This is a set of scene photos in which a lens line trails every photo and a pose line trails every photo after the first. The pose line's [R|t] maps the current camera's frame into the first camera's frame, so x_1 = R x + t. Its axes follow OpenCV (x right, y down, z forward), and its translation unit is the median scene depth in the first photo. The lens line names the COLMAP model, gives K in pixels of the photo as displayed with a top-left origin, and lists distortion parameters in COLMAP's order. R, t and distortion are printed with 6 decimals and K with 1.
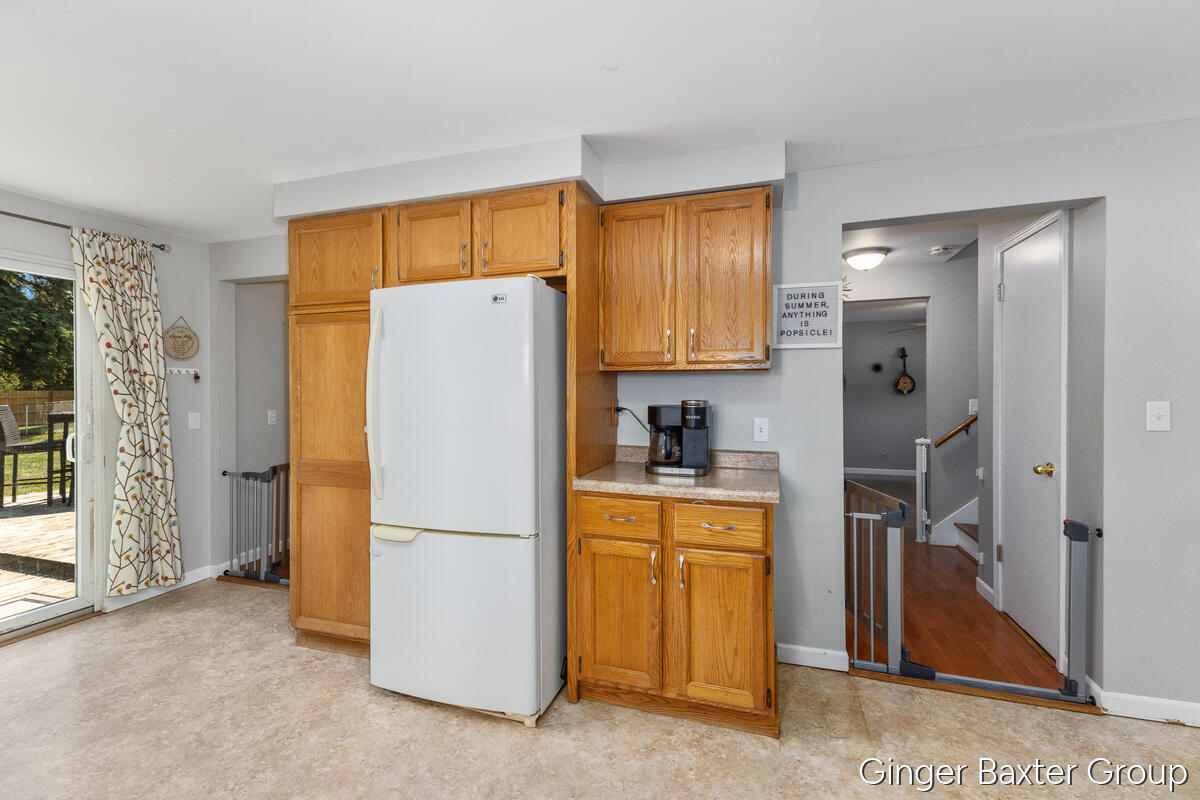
lens RADIAL K [[515.2, 0, 603.3], [0, 515.2, 390.9], [0, 0, 1]] dist [0.002558, -0.000940]
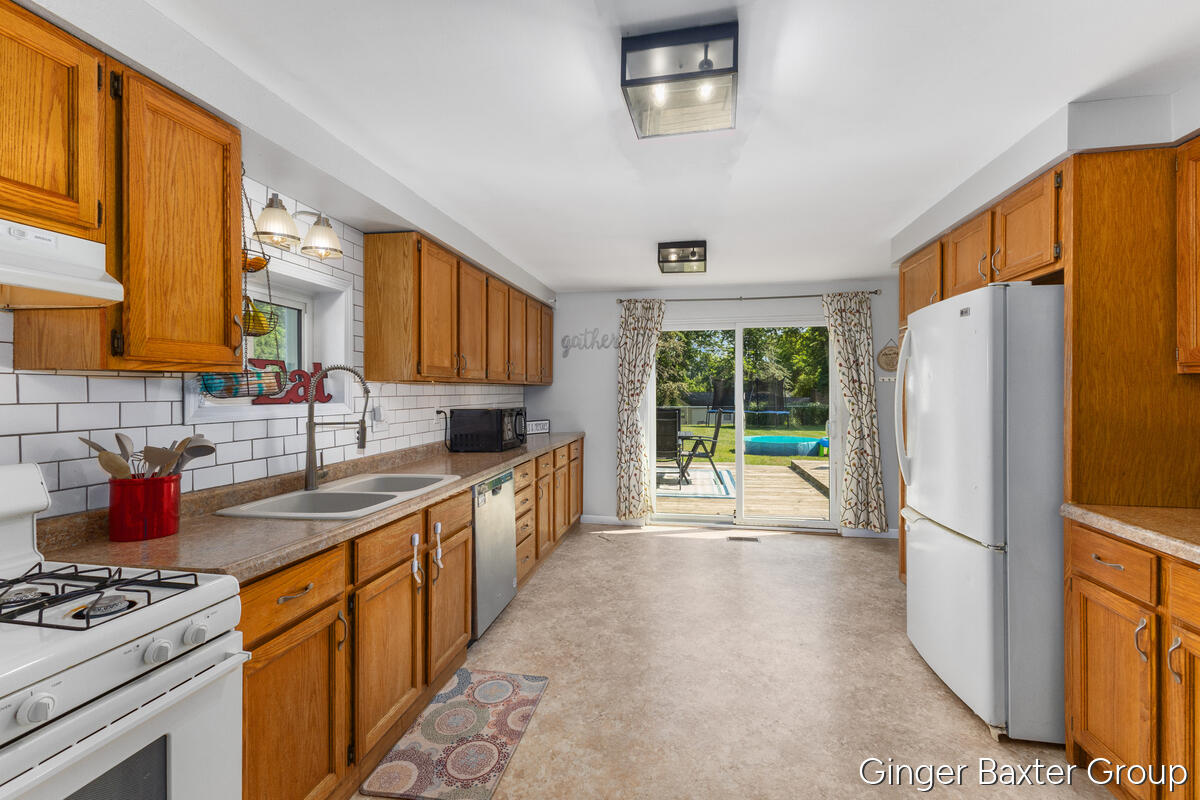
lens RADIAL K [[515.2, 0, 600.0], [0, 515.2, 391.5], [0, 0, 1]] dist [0.002558, -0.000940]
pose [[0.122533, 0.003547, -0.992458, 0.498605], [0.001153, 0.999992, 0.003716, -0.014528], [0.992464, -0.001599, 0.122528, 0.084349]]
